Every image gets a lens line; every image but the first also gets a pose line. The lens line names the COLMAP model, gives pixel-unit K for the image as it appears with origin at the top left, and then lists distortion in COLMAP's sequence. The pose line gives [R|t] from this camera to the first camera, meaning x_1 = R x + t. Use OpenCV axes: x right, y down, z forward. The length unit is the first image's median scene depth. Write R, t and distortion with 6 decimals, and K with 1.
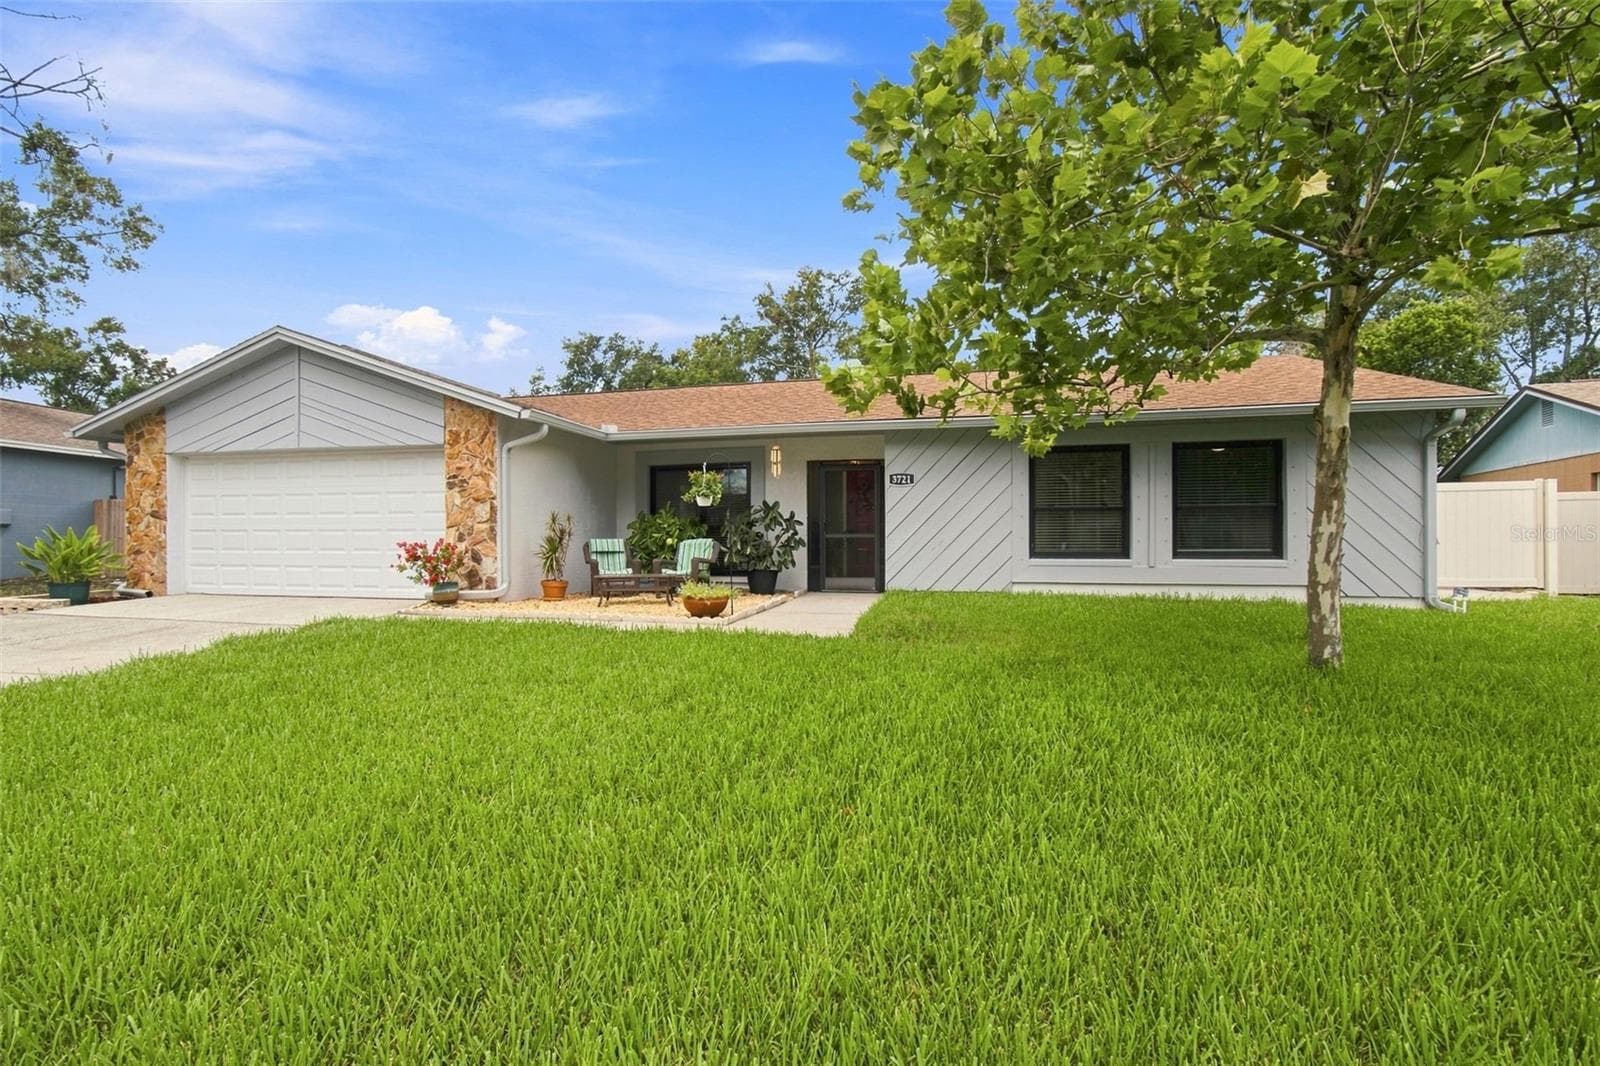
lens RADIAL K [[721.9, 0, 781.4], [0, 721.9, 535.0], [0, 0, 1]] dist [-0.063788, 0.078569]
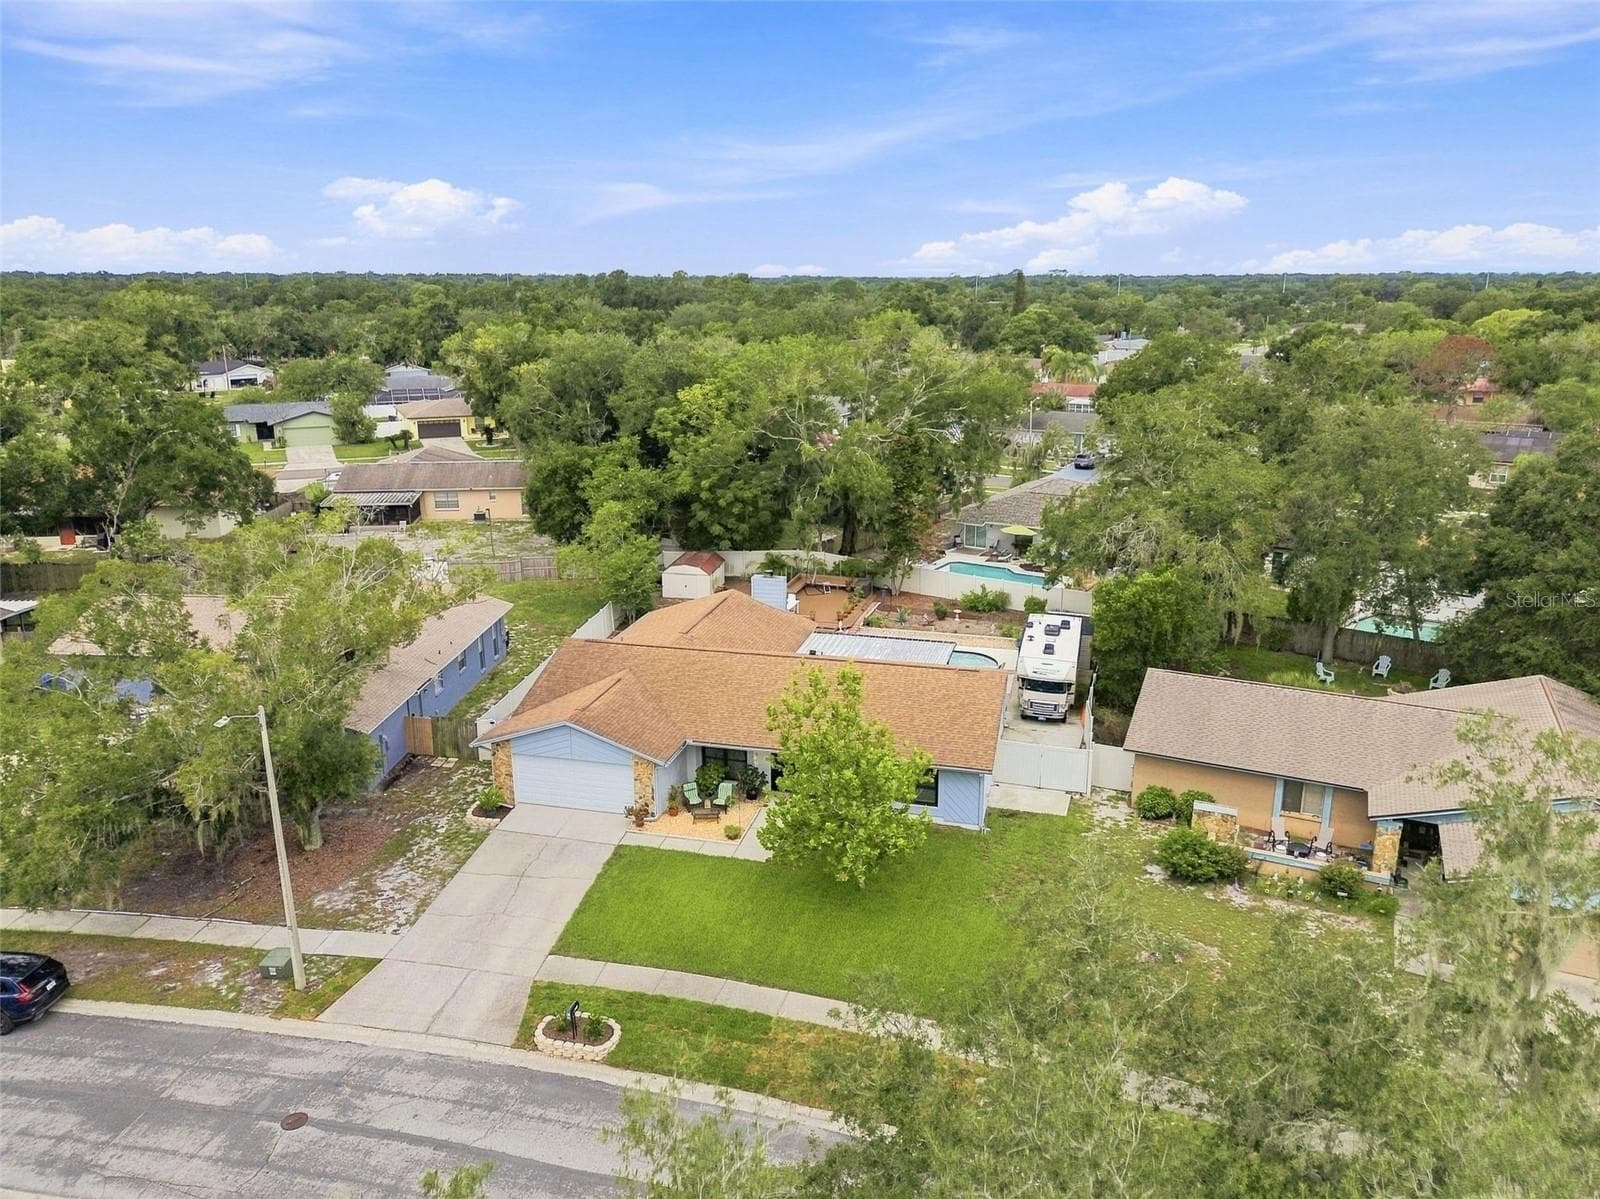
lens RADIAL K [[1130.7, 0, 805.2], [0, 1130.7, 599.0], [0, 0, 1]] dist [0.073843, -0.069962]
pose [[0.999998, -0.000580, -0.001917, 0.187744], [0.001090, 0.960621, 0.277859, -1.883496], [0.001680, -0.277860, 0.960620, -2.884266]]
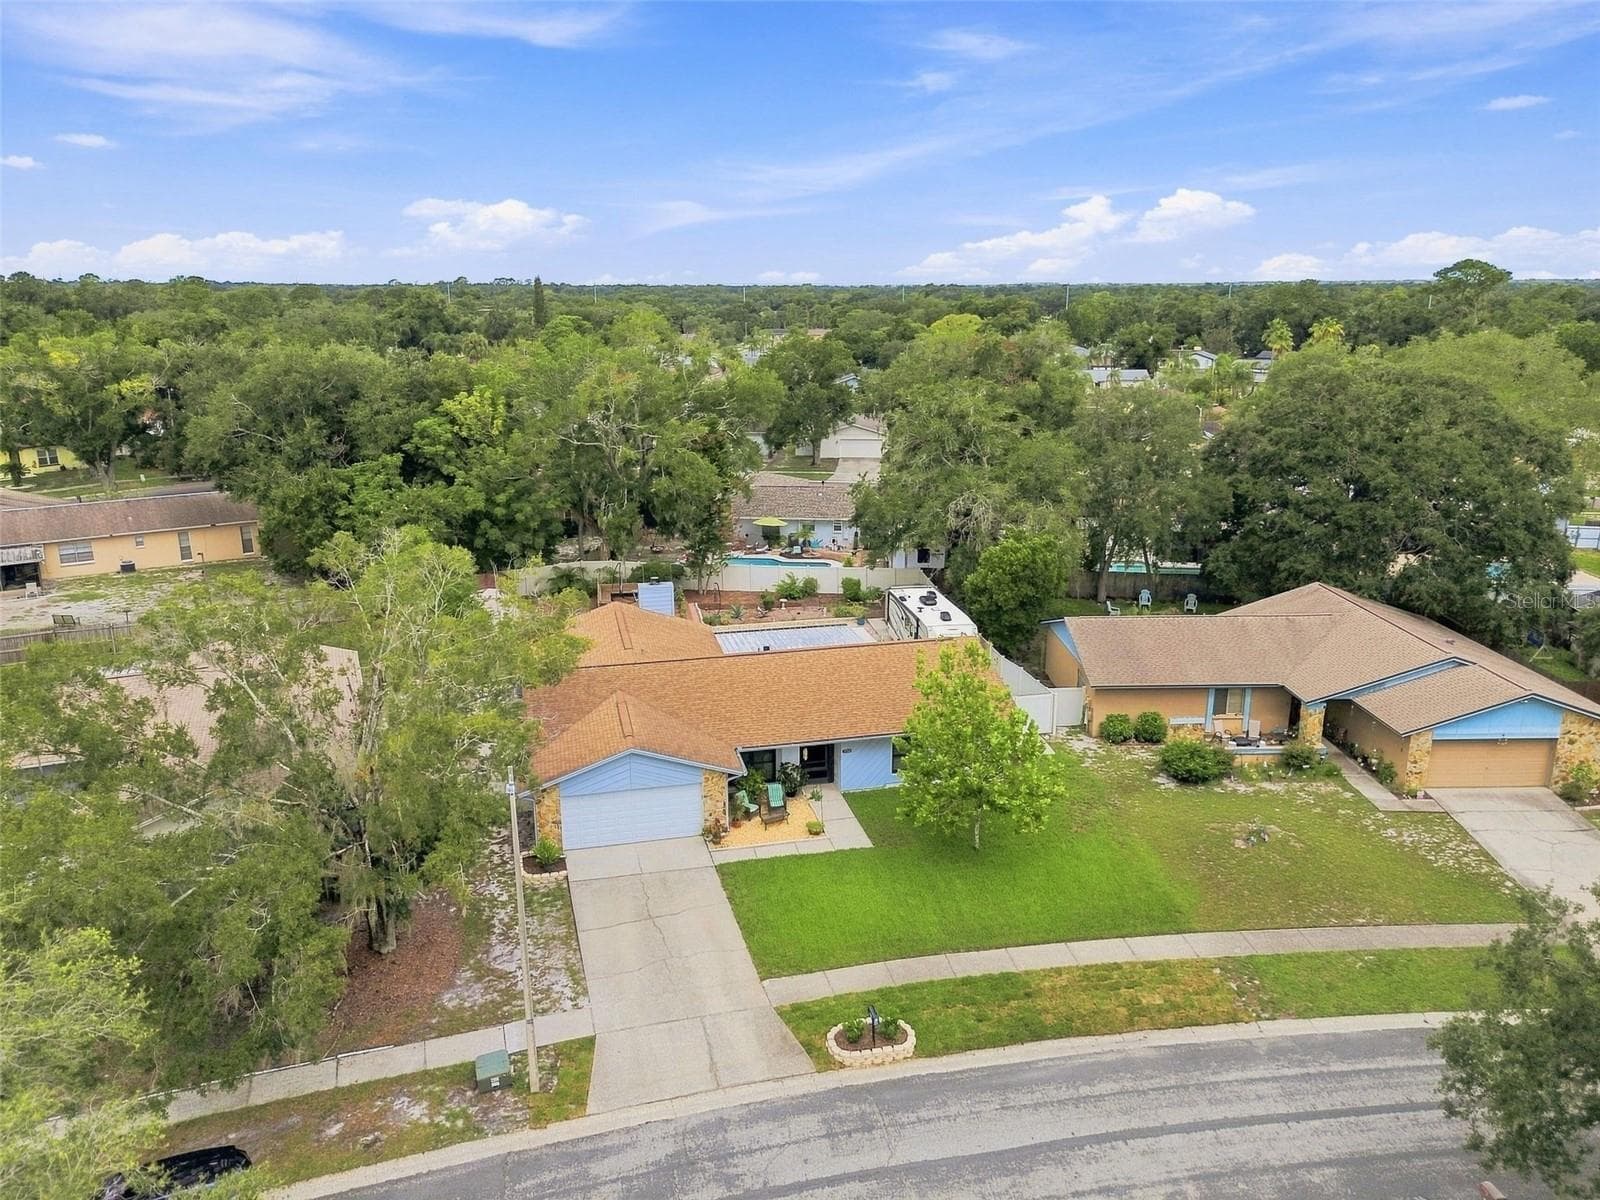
lens RADIAL K [[1130.7, 0, 805.2], [0, 1130.7, 599.5], [0, 0, 1]] dist [0.073843, -0.069962]
pose [[0.890625, -0.122323, 0.437977, -1.811757], [-0.001118, 0.962550, 0.271104, -1.832139], [-0.454737, -0.241941, 0.857134, -2.458673]]
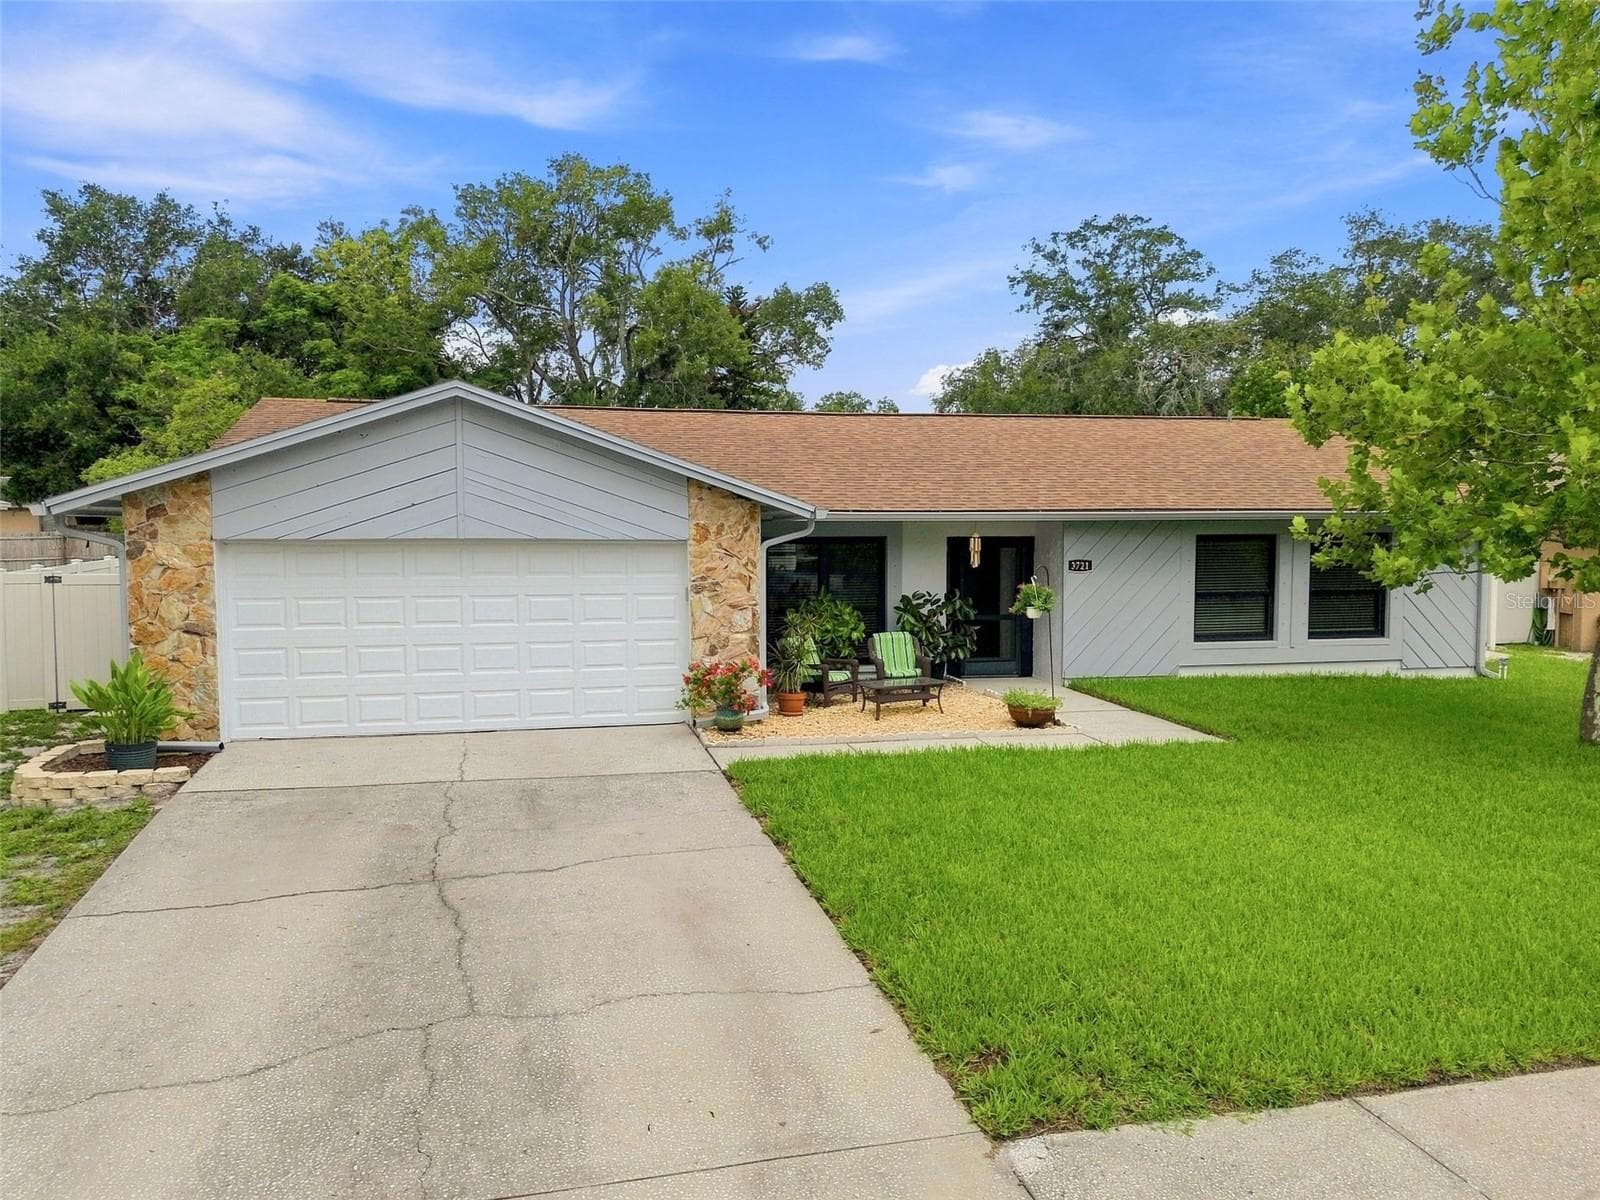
lens RADIAL K [[1130.7, 0, 805.2], [0, 1130.7, 599.5], [0, 0, 1]] dist [0.073843, -0.069962]
pose [[0.898773, -0.027775, 0.437533, -0.907298], [-0.001802, 0.997749, 0.067039, -0.142811], [-0.438410, -0.061041, 0.896700, -0.237032]]
